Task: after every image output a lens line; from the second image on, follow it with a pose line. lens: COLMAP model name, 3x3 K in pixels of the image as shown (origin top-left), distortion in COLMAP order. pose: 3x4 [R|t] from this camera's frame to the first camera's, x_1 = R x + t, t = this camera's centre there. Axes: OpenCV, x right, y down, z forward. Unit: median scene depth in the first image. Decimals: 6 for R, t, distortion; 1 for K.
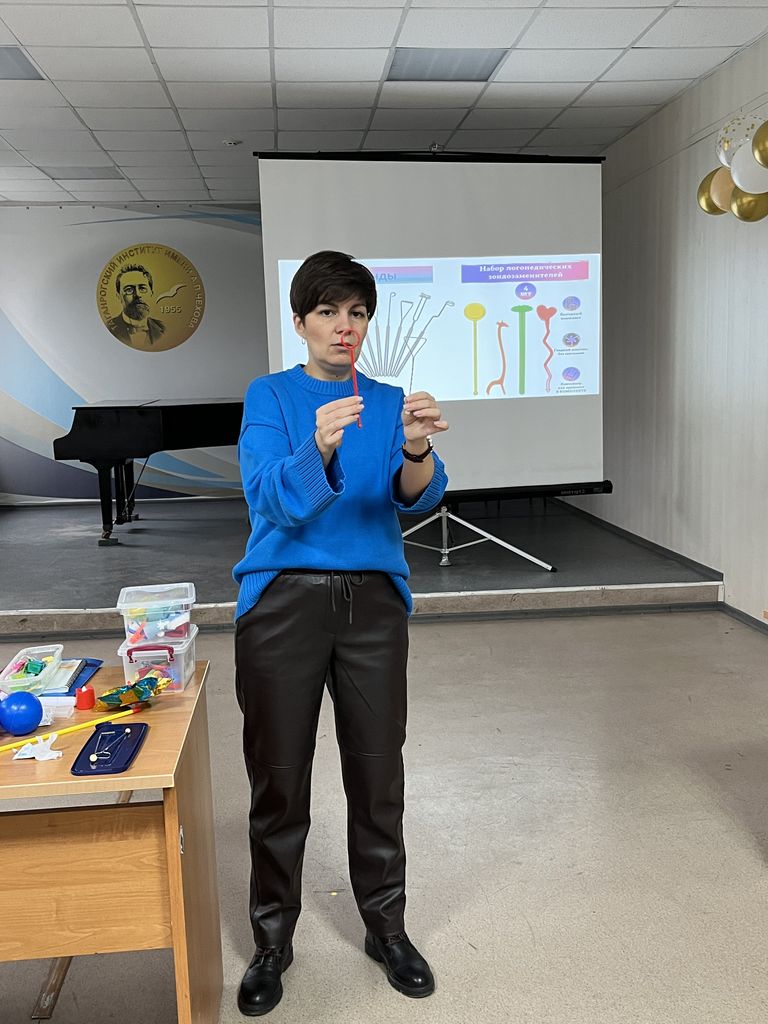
lens RADIAL K [[1078.2, 0, 391.7], [0, 1078.2, 514.5], [0, 0, 1]] dist [0.044370, -0.051389]
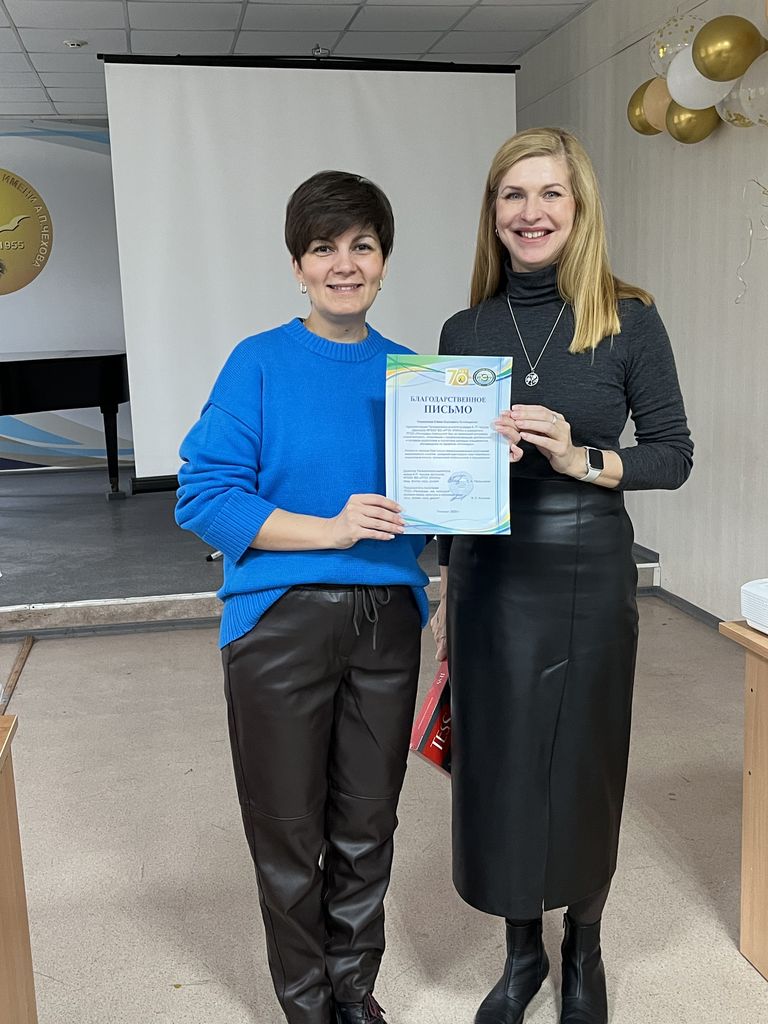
lens RADIAL K [[1205.3, 0, 374.8], [0, 1205.3, 519.9], [0, 0, 1]] dist [0.019318, 0.007975]
pose [[0.997227, -0.017296, 0.072383, 0.009148], [0.014557, 0.999164, 0.038193, -0.012097], [-0.072983, -0.037034, 0.996645, 0.051424]]
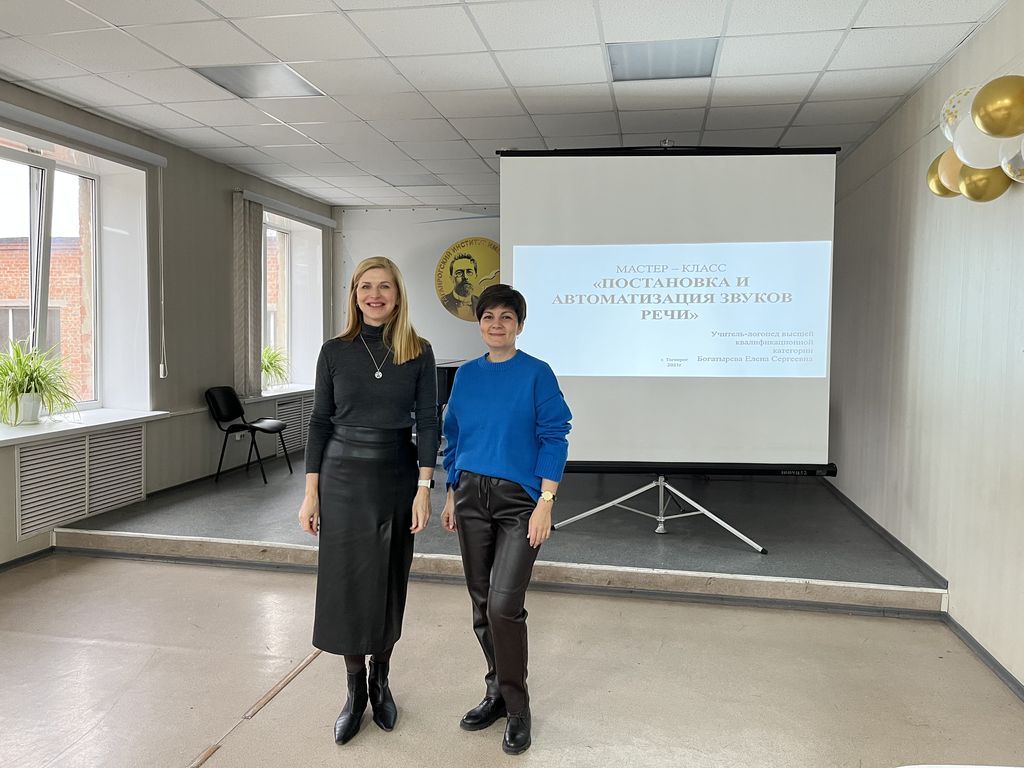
lens RADIAL K [[775.8, 0, 511.3], [0, 775.8, 381.1], [0, 0, 1]] dist [0.059135, -0.088070]
pose [[0.959019, 0.052266, -0.278479, 0.119461], [-0.072350, 0.995430, -0.062333, -0.043890], [0.273948, 0.079926, 0.958418, 0.232186]]
